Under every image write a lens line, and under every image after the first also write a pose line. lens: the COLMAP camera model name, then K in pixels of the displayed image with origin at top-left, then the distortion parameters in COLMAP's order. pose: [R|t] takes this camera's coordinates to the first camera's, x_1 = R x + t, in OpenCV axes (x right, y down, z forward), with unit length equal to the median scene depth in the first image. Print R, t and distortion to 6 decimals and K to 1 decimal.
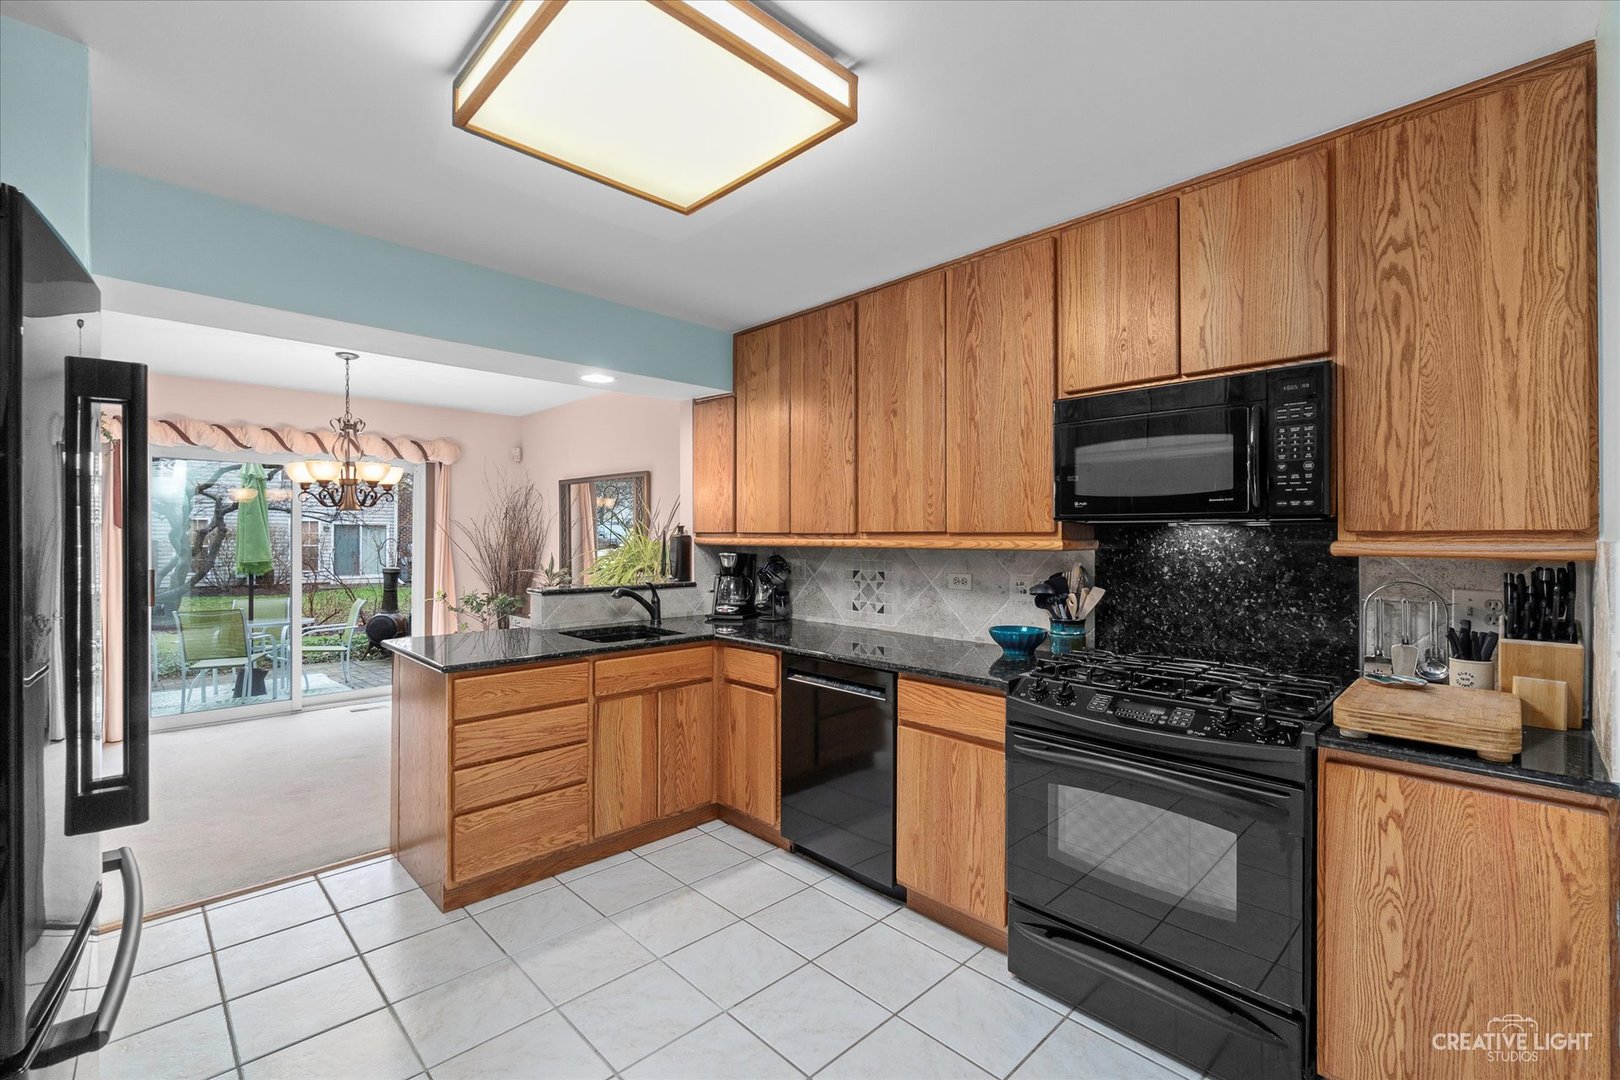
lens RADIAL K [[697.2, 0, 803.4], [0, 697.2, 538.6], [0, 0, 1]] dist [0.000458, 0.000006]
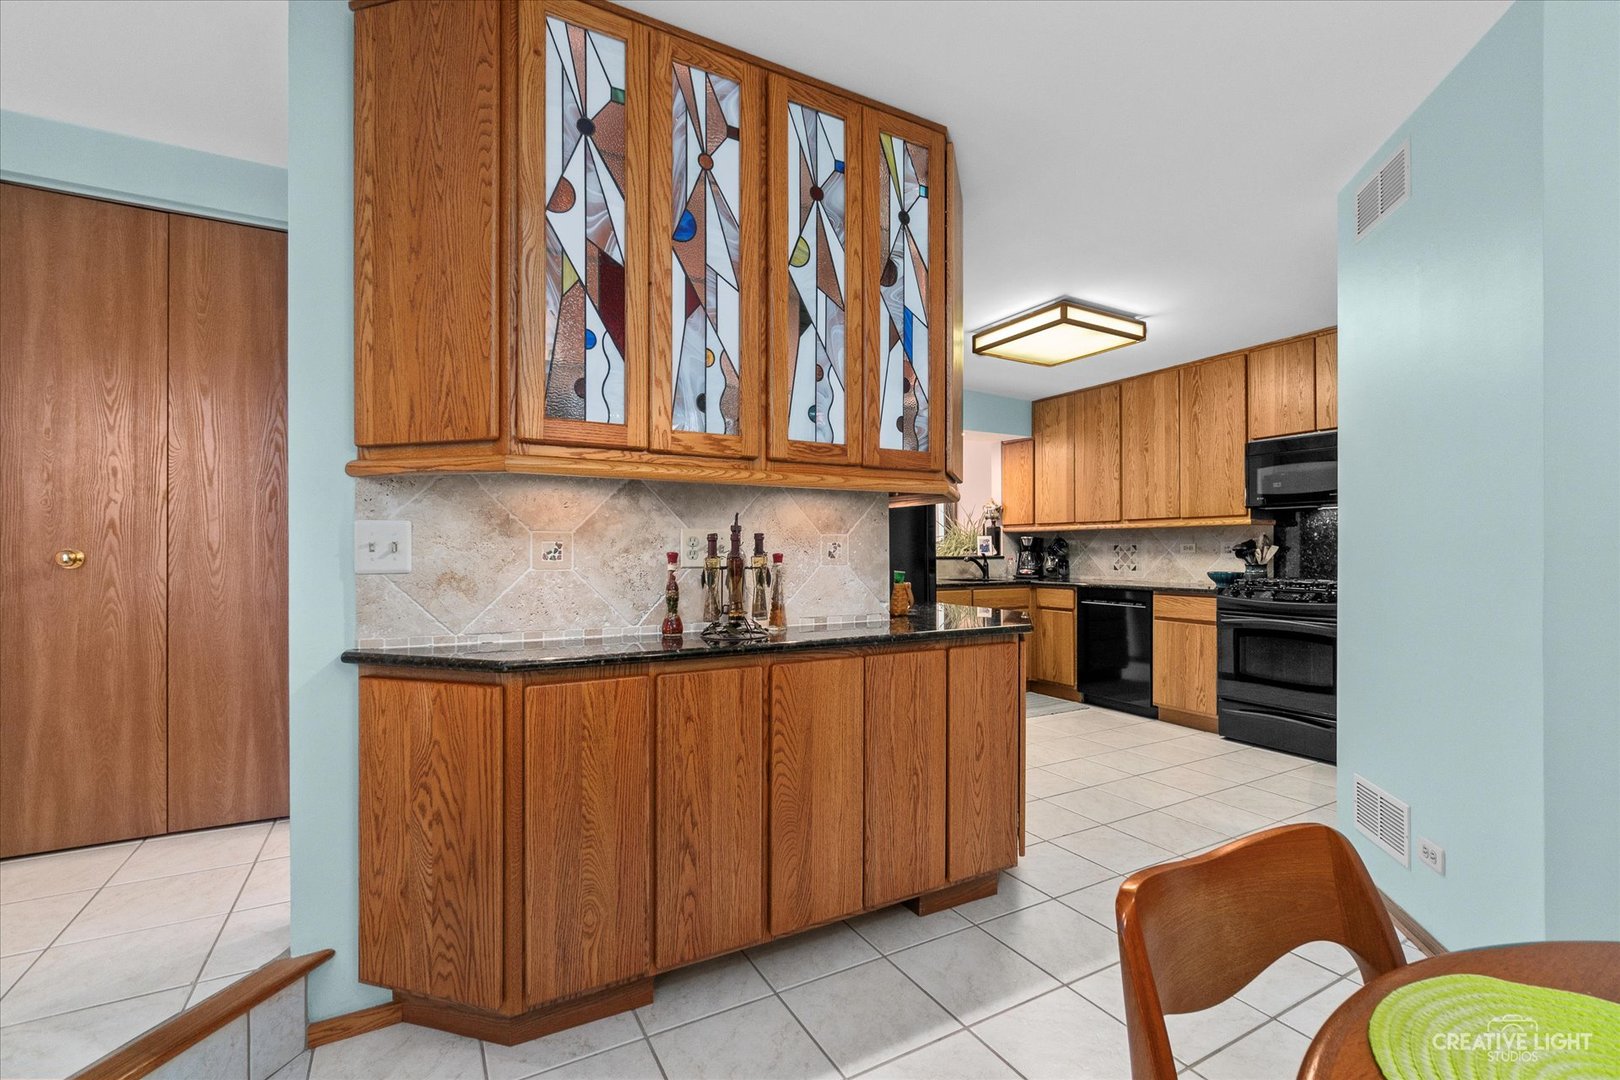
lens RADIAL K [[702.6, 0, 812.4], [0, 702.6, 552.8], [0, 0, 1]] dist [0.001043, 0.000130]
pose [[0.967766, -0.003517, -0.251826, -0.229004], [0.003649, 0.999993, 0.000055, 0.070921], [0.251824, -0.000972, 0.967772, -0.882279]]
